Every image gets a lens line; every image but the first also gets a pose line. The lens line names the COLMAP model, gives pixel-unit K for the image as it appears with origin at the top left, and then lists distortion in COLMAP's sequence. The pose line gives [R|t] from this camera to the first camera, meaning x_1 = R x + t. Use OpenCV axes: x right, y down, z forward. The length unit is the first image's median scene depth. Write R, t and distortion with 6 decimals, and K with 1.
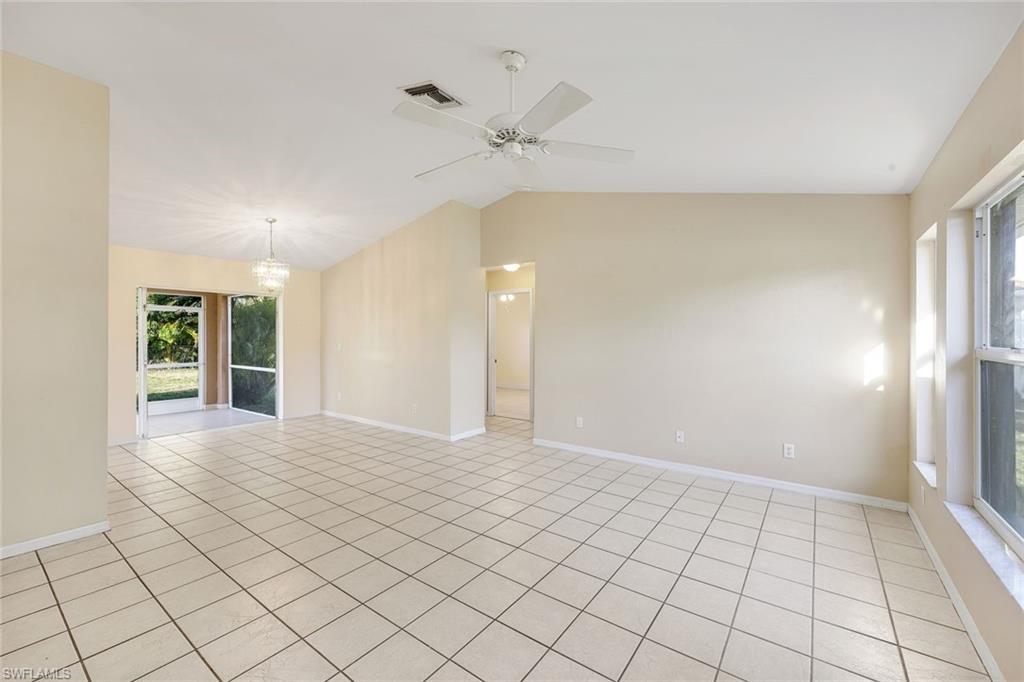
lens RADIAL K [[414.6, 0, 512.9], [0, 414.6, 337.8], [0, 0, 1]] dist [-0.000522, 0.000250]
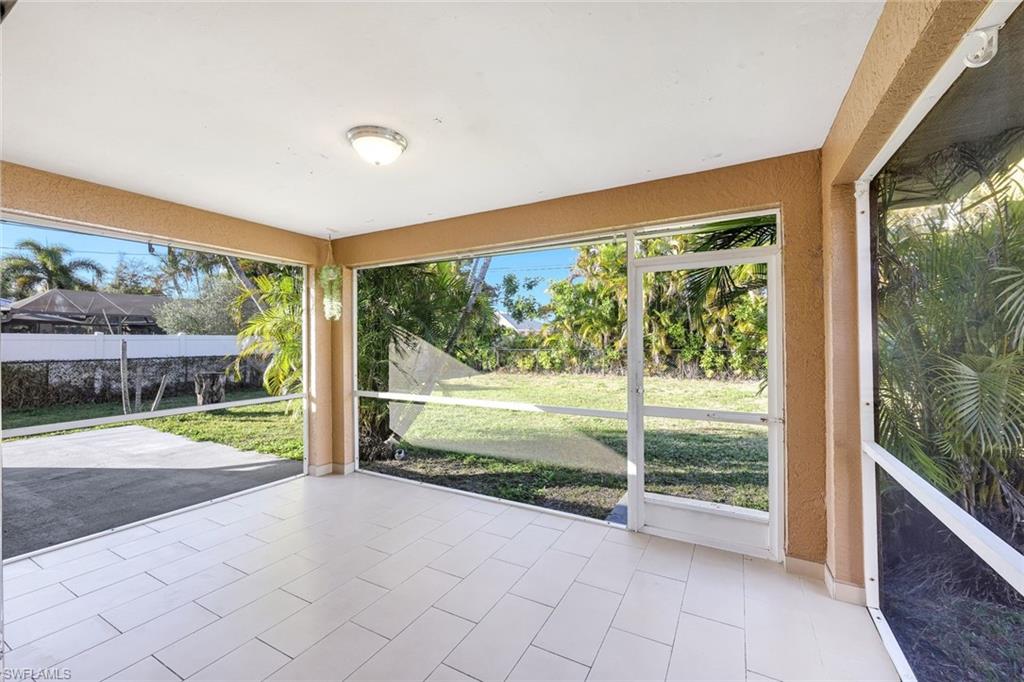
lens RADIAL K [[414.6, 0, 512.9], [0, 414.6, 337.8], [0, 0, 1]] dist [-0.000522, 0.000250]
pose [[0.129546, -0.007489, -0.991545, -0.459464], [0.004663, 0.999965, -0.006943, 0.000498], [0.991562, -0.003724, 0.129576, 0.757261]]
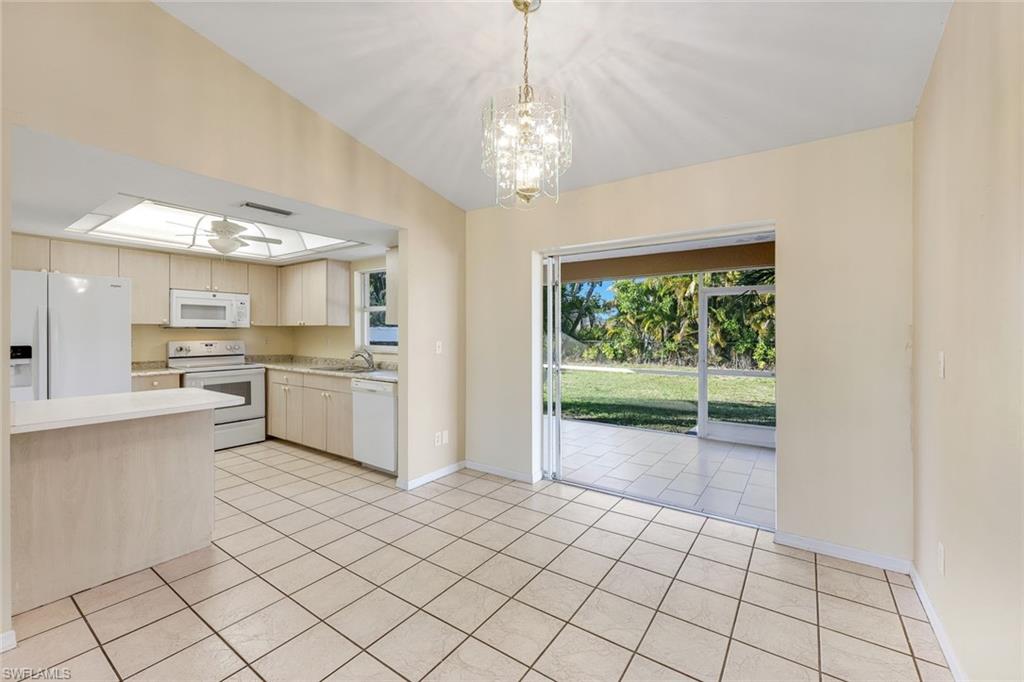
lens RADIAL K [[422.3, 0, 515.4], [0, 422.3, 332.4], [0, 0, 1]] dist [0.000243, 0.000294]
pose [[0.029794, -0.001605, -0.999555, -0.131841], [-0.006206, 0.999979, -0.001790, 0.002504], [0.999537, 0.006257, 0.029783, 0.585918]]
